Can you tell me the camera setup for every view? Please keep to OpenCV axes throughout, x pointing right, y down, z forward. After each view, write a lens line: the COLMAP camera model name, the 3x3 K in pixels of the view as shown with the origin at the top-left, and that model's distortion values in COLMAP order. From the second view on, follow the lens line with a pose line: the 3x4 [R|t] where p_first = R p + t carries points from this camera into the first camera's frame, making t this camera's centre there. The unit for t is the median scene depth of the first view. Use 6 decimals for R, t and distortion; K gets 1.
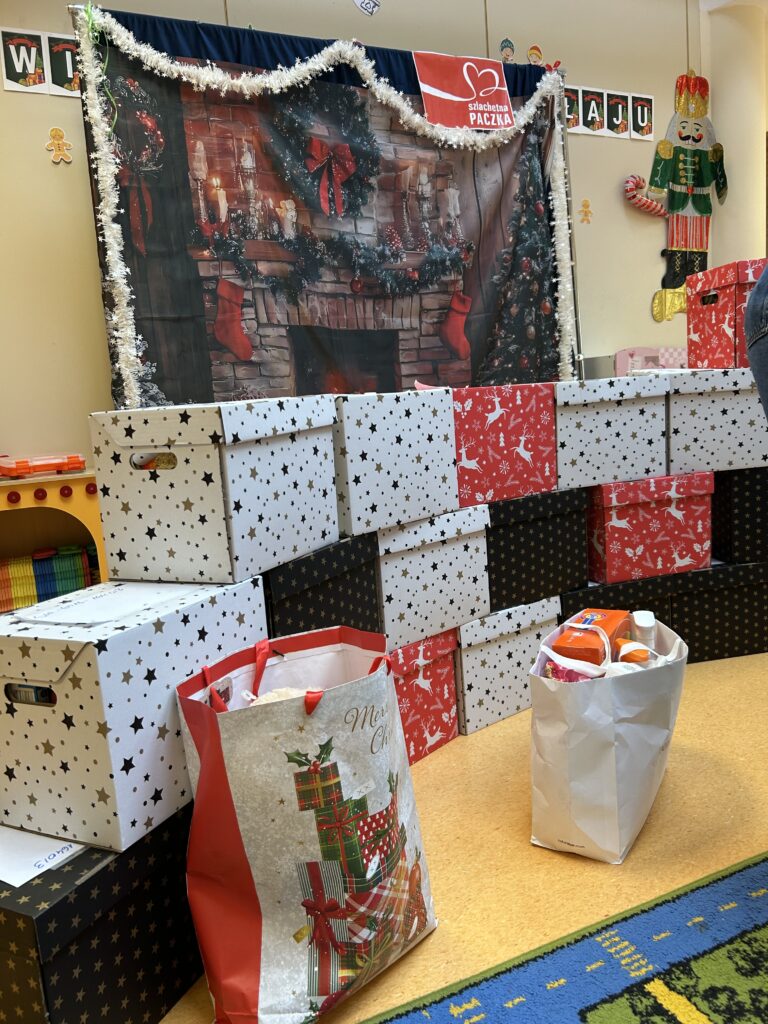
lens RADIAL K [[767.3, 0, 392.3], [0, 767.3, 510.0], [0, 0, 1]] dist [0.045003, -0.047317]
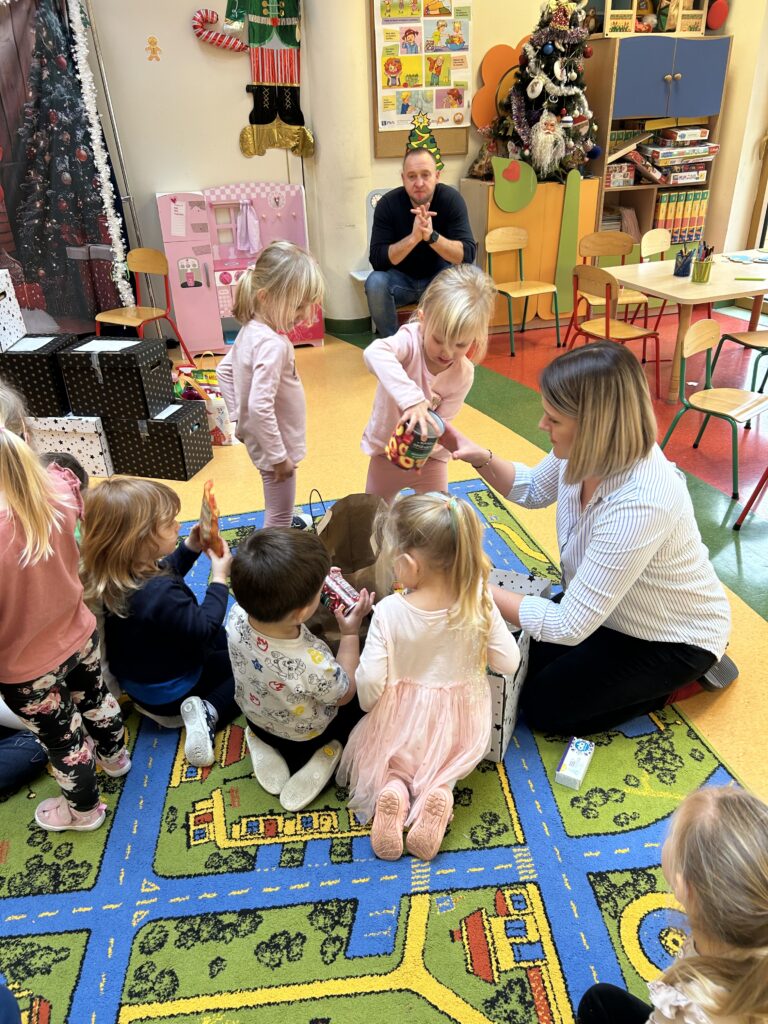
lens RADIAL K [[767.3, 0, 399.8], [0, 767.3, 520.9], [0, 0, 1]] dist [0.045003, -0.047317]
pose [[0.988110, 0.118007, -0.098558, 0.888202], [-0.073479, 0.925526, 0.371486, -0.227969], [0.135056, -0.359827, 0.923192, -0.235759]]
